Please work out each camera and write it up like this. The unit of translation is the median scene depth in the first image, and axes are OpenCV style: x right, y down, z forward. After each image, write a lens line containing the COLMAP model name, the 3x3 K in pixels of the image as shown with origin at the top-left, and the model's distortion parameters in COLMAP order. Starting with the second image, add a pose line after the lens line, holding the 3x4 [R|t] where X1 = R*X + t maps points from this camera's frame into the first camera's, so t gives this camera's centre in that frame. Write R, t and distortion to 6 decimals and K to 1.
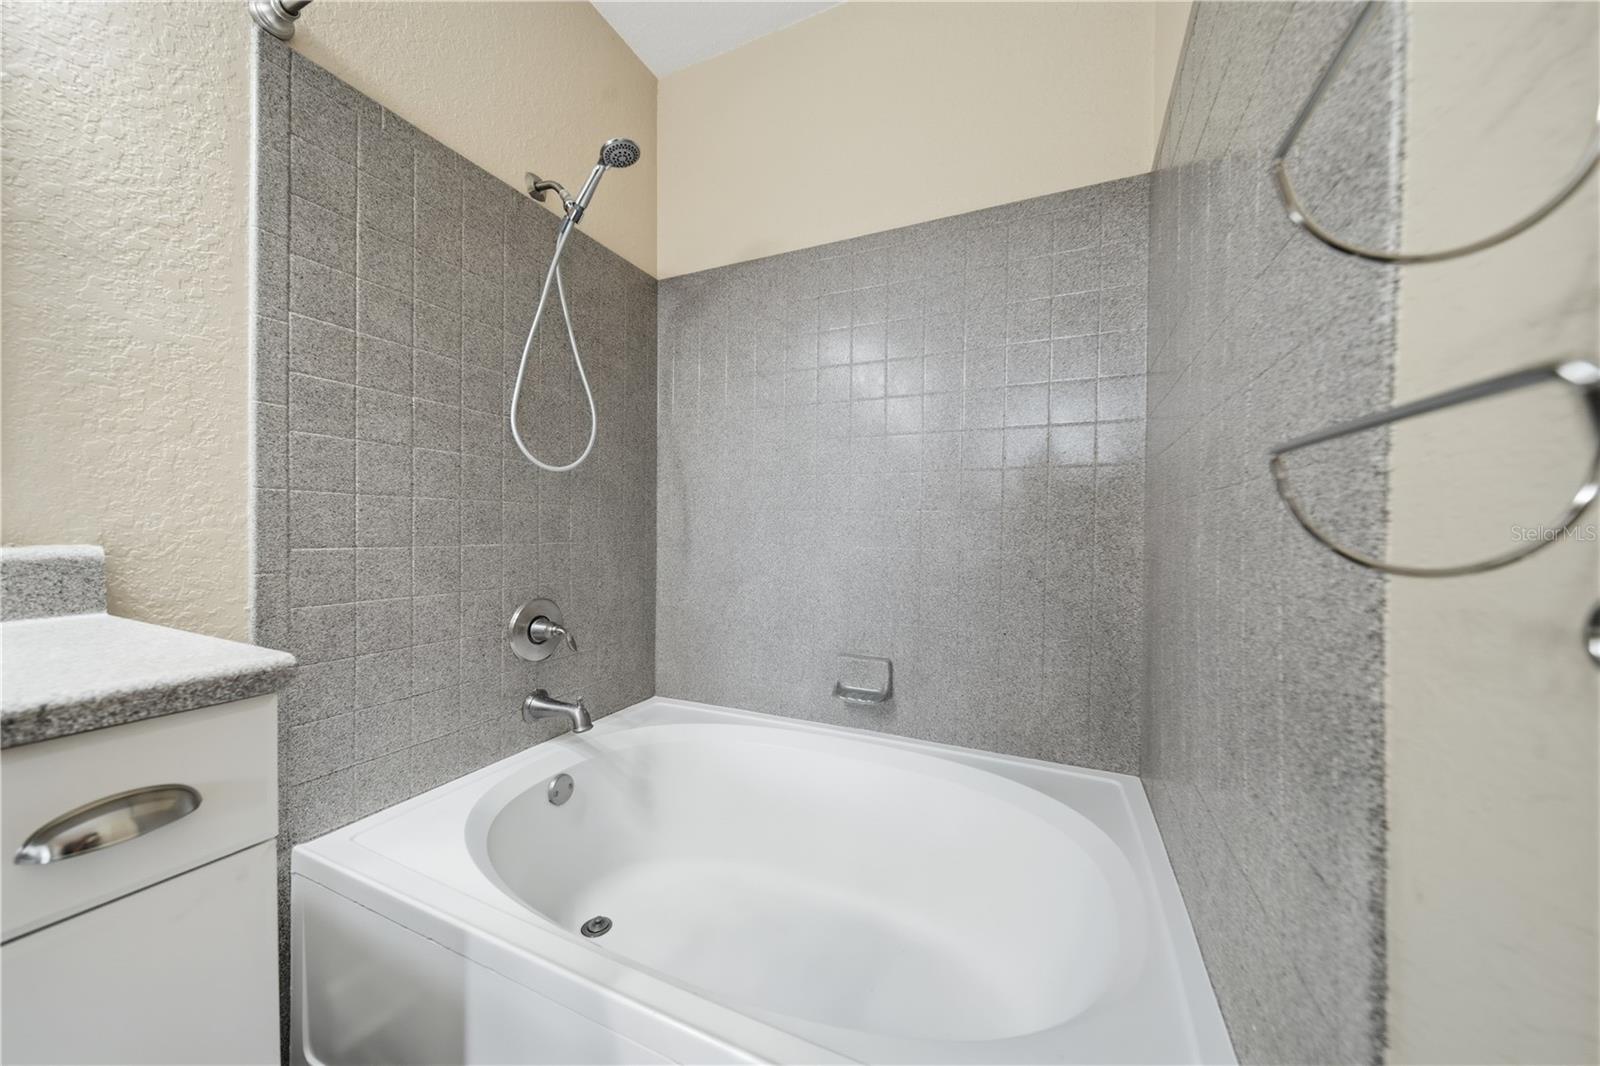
lens RADIAL K [[557.3, 0, 804.6], [0, 557.3, 533.4], [0, 0, 1]] dist [-0.001823, -0.000589]
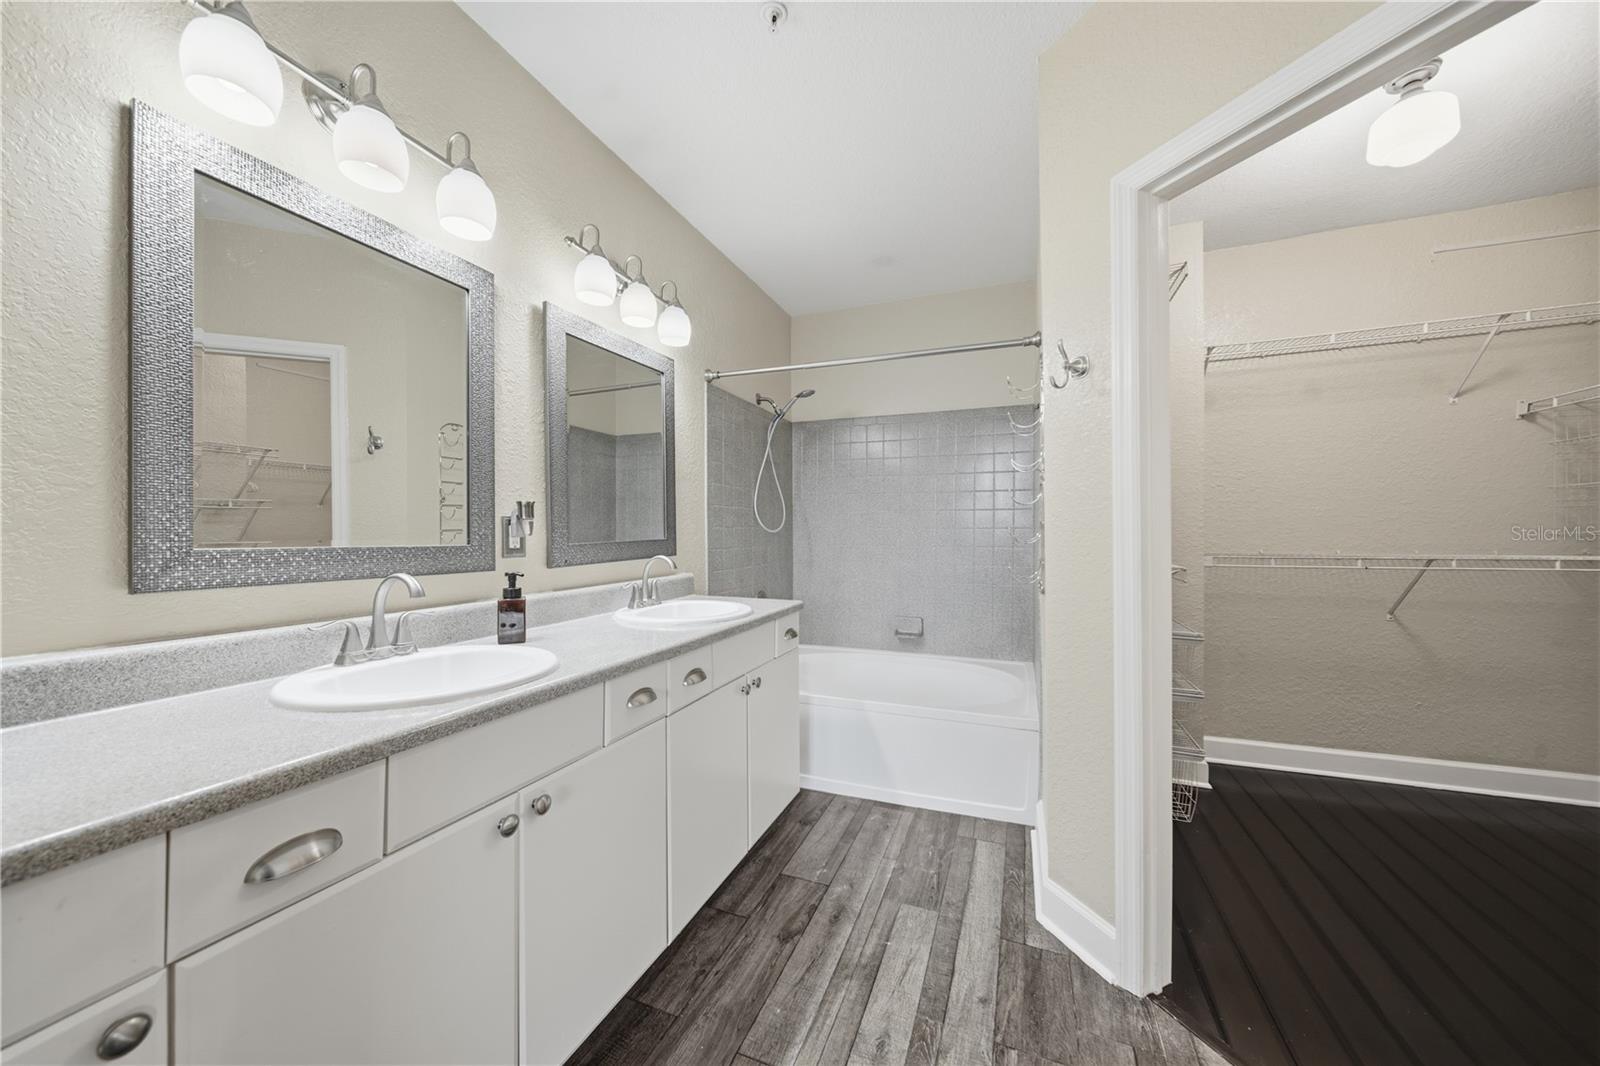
lens RADIAL K [[557.3, 0, 798.1], [0, 557.3, 534.3], [0, 0, 1]] dist [-0.001823, -0.000589]
pose [[0.998876, -0.011128, 0.046083, -0.407160], [0.011163, 0.999938, -0.000500, -0.092005], [-0.046075, 0.001014, 0.998937, -1.080282]]
